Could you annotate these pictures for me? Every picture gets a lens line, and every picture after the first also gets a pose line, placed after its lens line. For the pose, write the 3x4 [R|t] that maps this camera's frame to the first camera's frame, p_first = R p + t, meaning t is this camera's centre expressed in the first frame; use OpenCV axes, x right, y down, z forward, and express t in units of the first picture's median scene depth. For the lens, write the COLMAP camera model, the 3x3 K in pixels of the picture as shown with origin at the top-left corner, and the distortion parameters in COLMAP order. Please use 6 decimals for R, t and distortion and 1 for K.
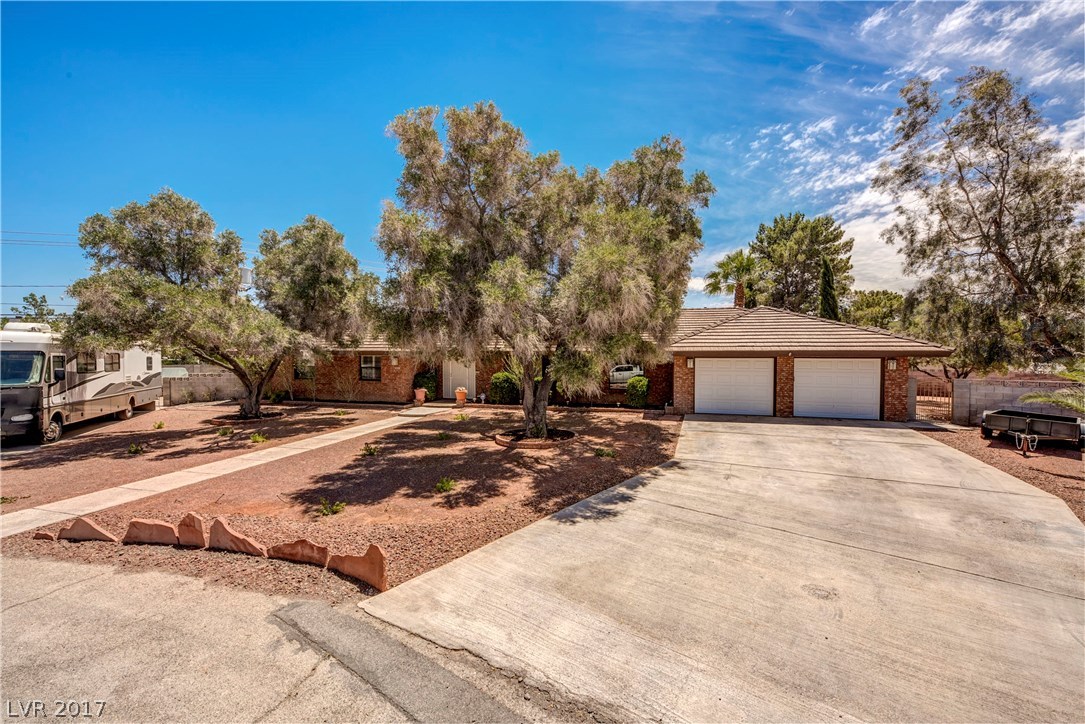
lens RADIAL K [[430.2, 0, 544.9], [0, 430.2, 357.3], [0, 0, 1]] dist [-0.010201, -0.002012]
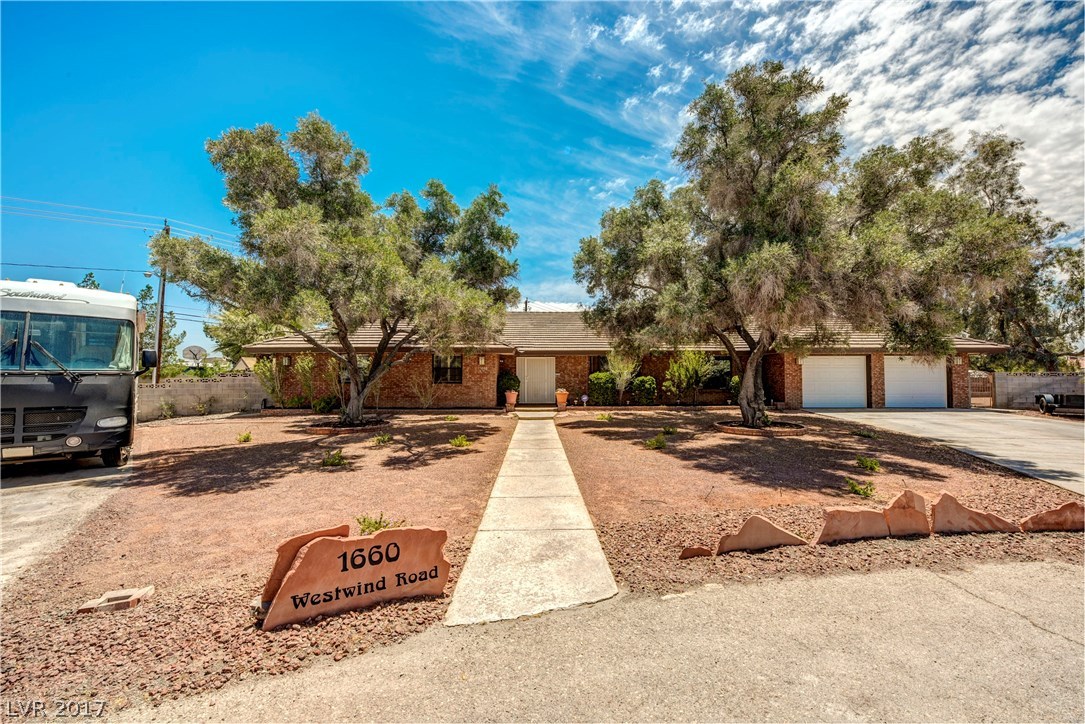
lens RADIAL K [[430.2, 0, 540.9], [0, 430.2, 364.8], [0, 0, 1]] dist [-0.010201, -0.002012]
pose [[0.962959, 0.005717, 0.269587, -0.776898], [0.003611, 0.999412, -0.034092, 0.079954], [-0.269623, 0.033802, 0.962372, 0.211828]]
